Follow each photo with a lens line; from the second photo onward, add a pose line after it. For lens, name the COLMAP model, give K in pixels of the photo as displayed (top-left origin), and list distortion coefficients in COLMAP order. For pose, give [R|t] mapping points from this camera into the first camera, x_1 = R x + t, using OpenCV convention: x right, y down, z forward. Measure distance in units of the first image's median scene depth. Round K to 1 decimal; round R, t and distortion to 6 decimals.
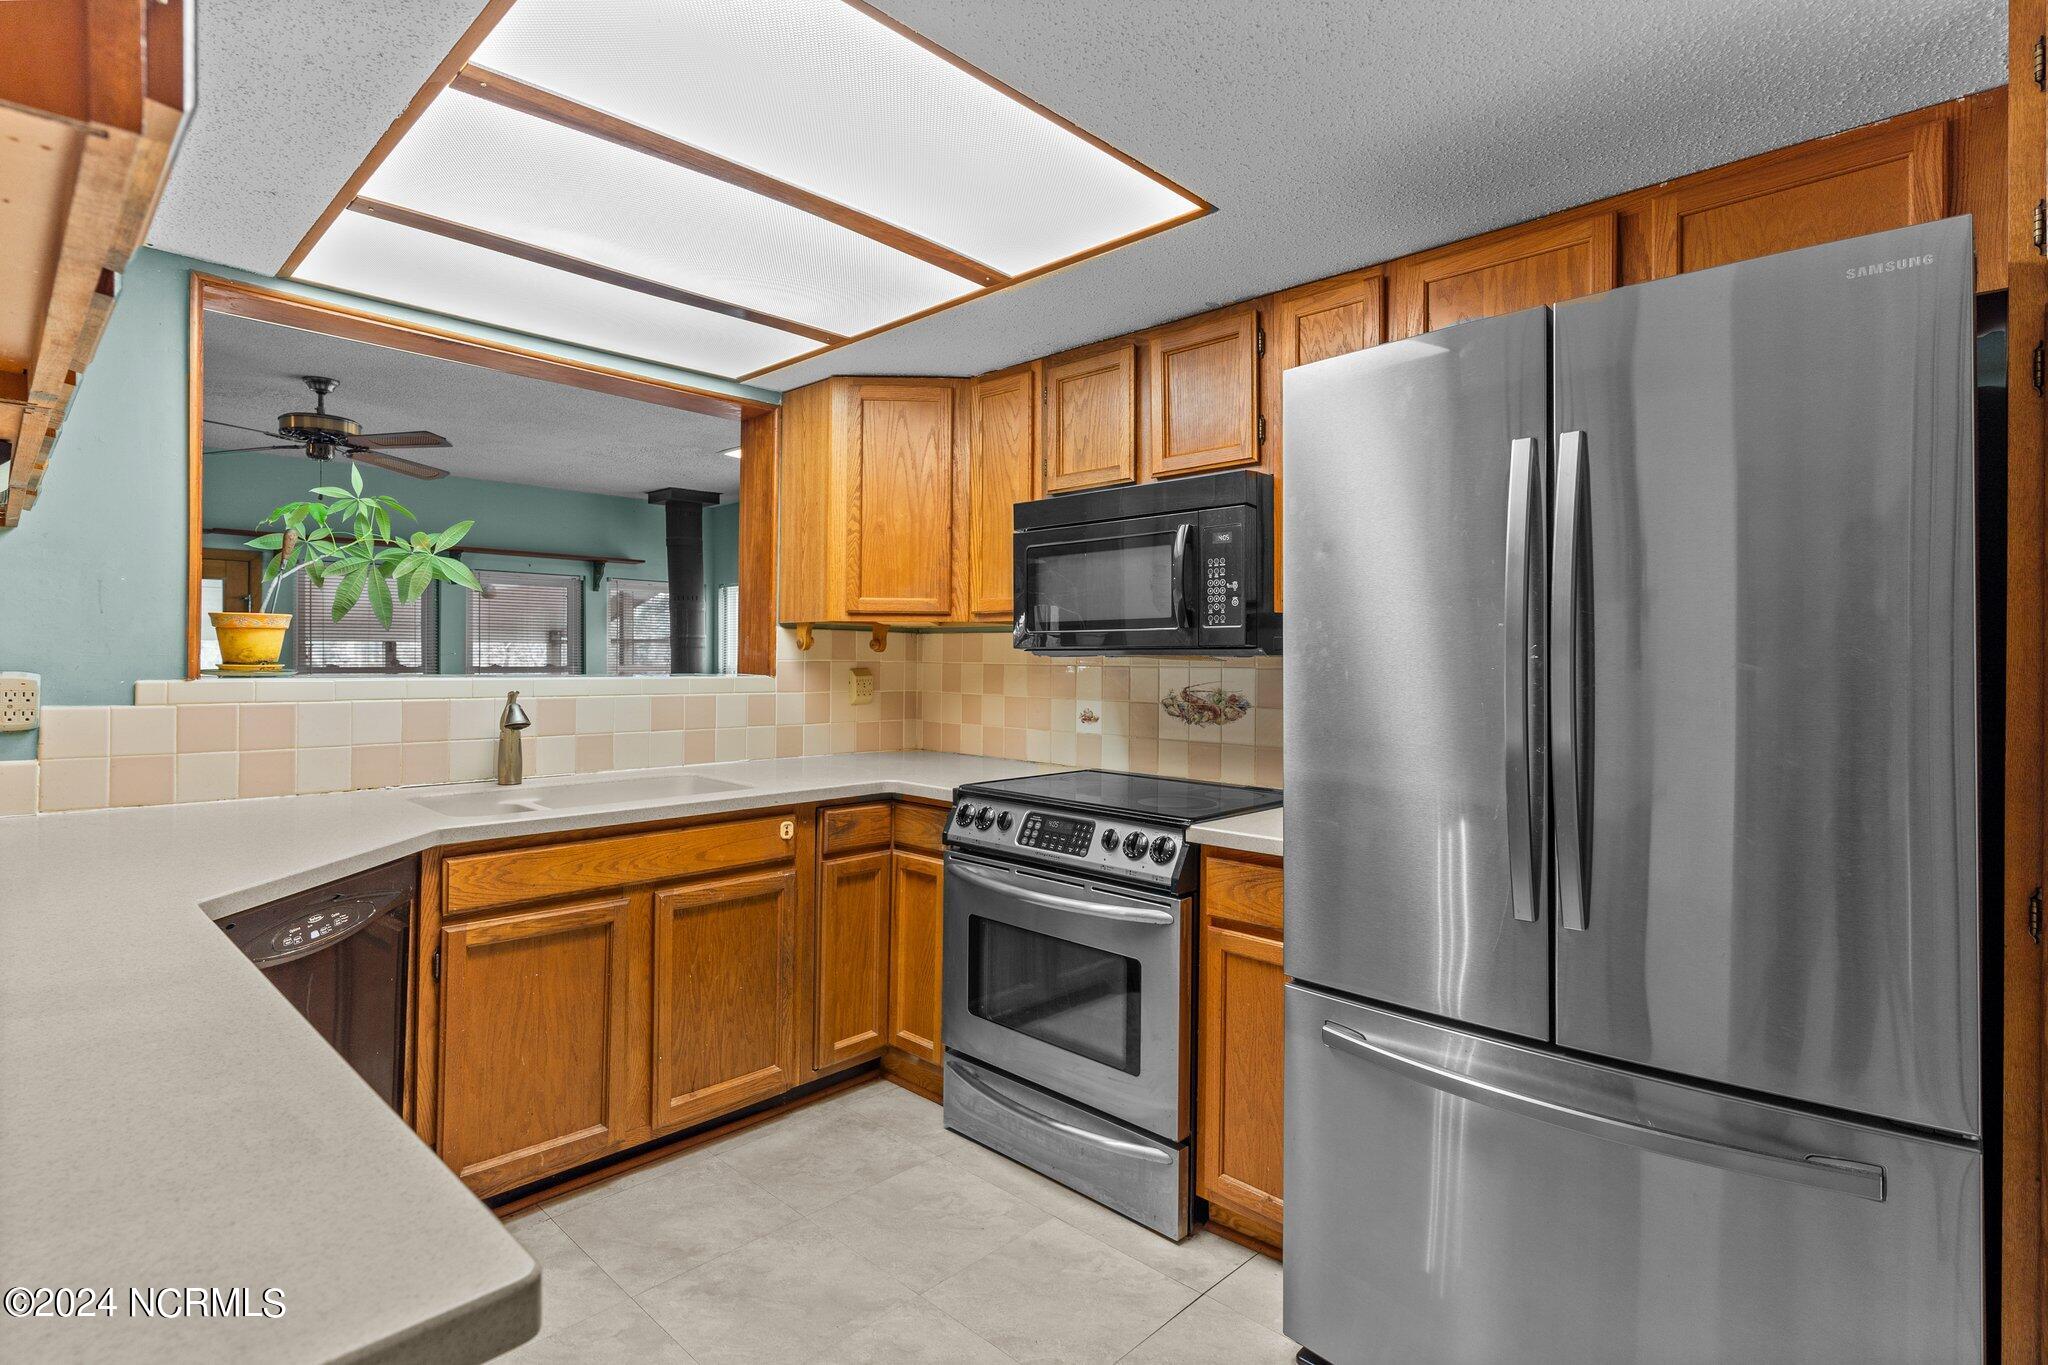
lens RADIAL K [[1002.9, 0, 1035.6], [0, 1002.9, 654.8], [0, 0, 1]] dist [0.000216, -0.000166]
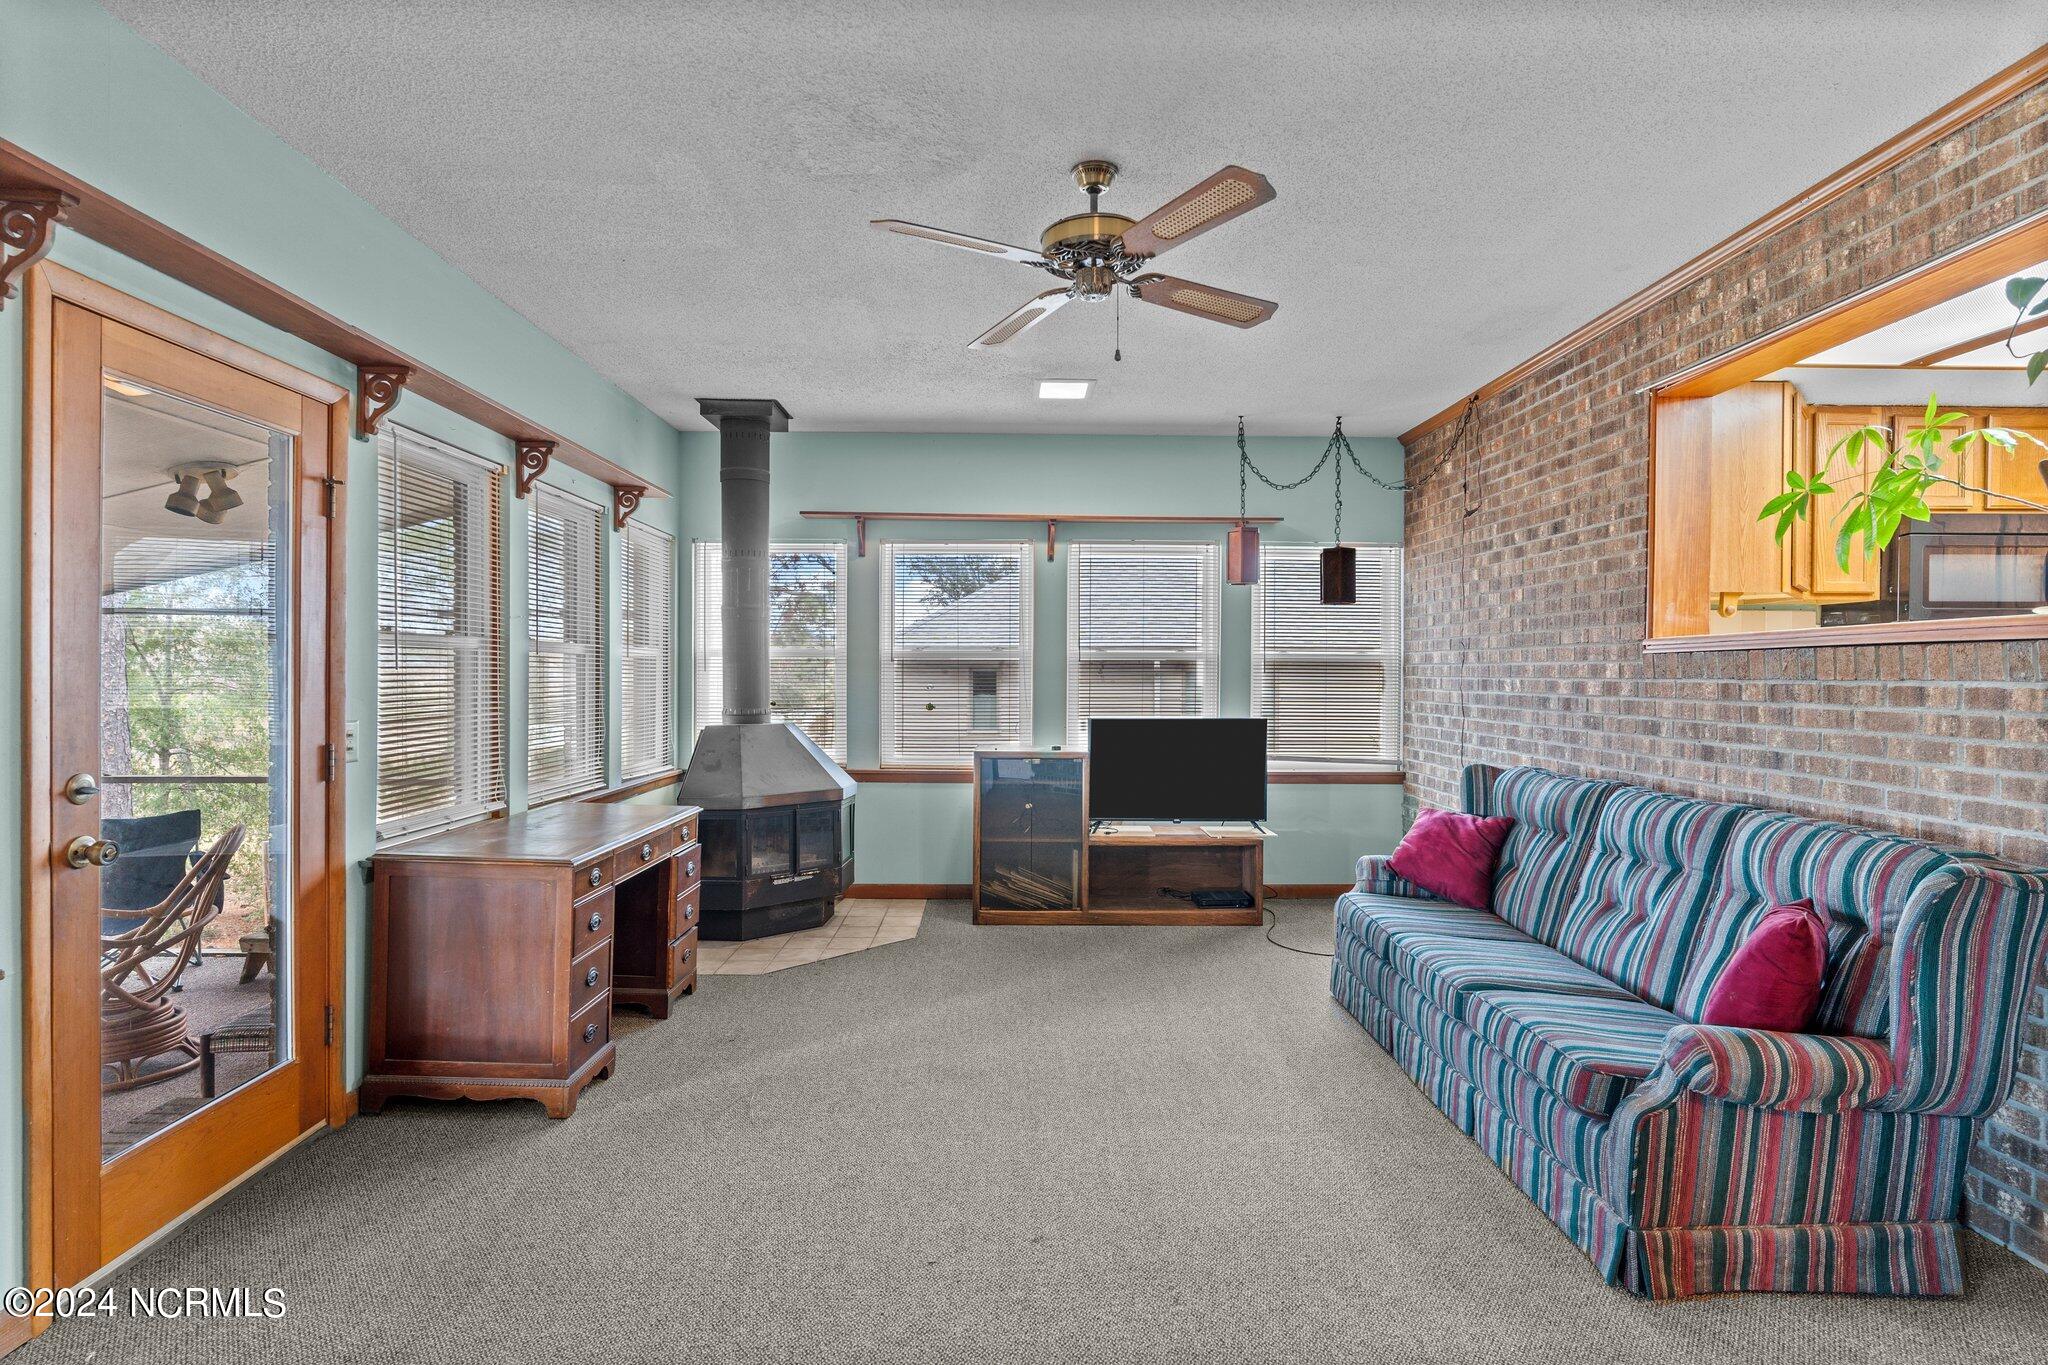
lens RADIAL K [[1002.2, 0, 1021.2], [0, 1002.2, 676.2], [0, 0, 1]] dist [-0.001934, -0.000148]
pose [[0.712282, -0.005396, 0.701873, -1.856273], [-0.003798, 0.999926, 0.011542, 0.060786], [-0.701884, -0.010887, 0.712208, 0.900064]]
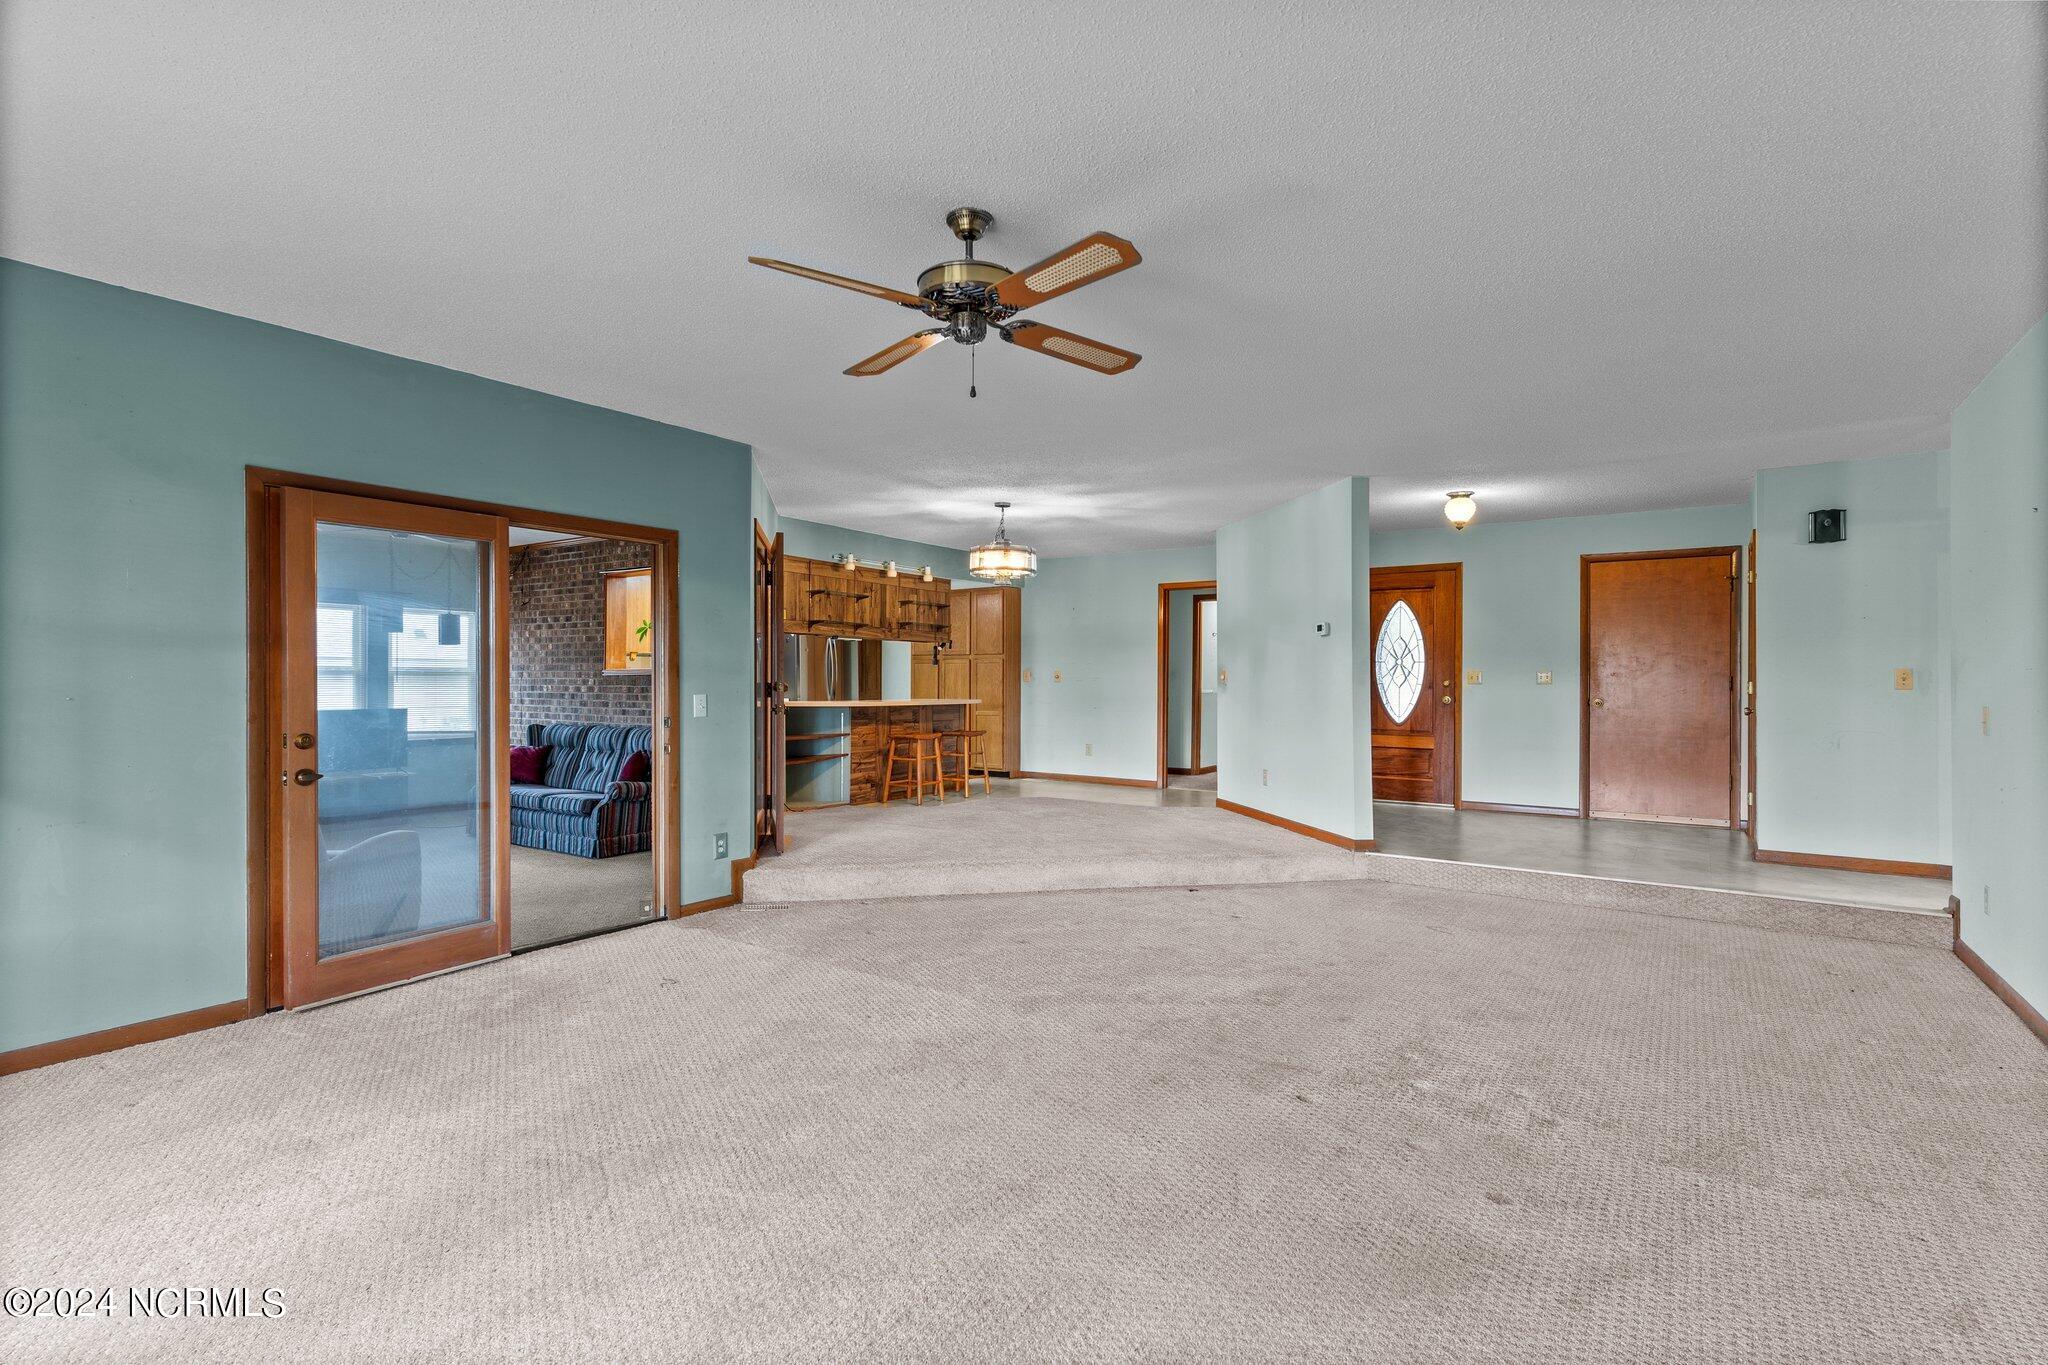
lens RADIAL K [[983.5, 0, 1024.0], [0, 983.5, 682.5], [0, 0, 1]] dist [0.005046, 0.000546]
pose [[-0.155054, -0.010697, 0.987848, -3.837281], [-0.008942, 0.999916, 0.009424, 0.023341], [-0.987866, -0.007372, -0.155136, 0.378143]]
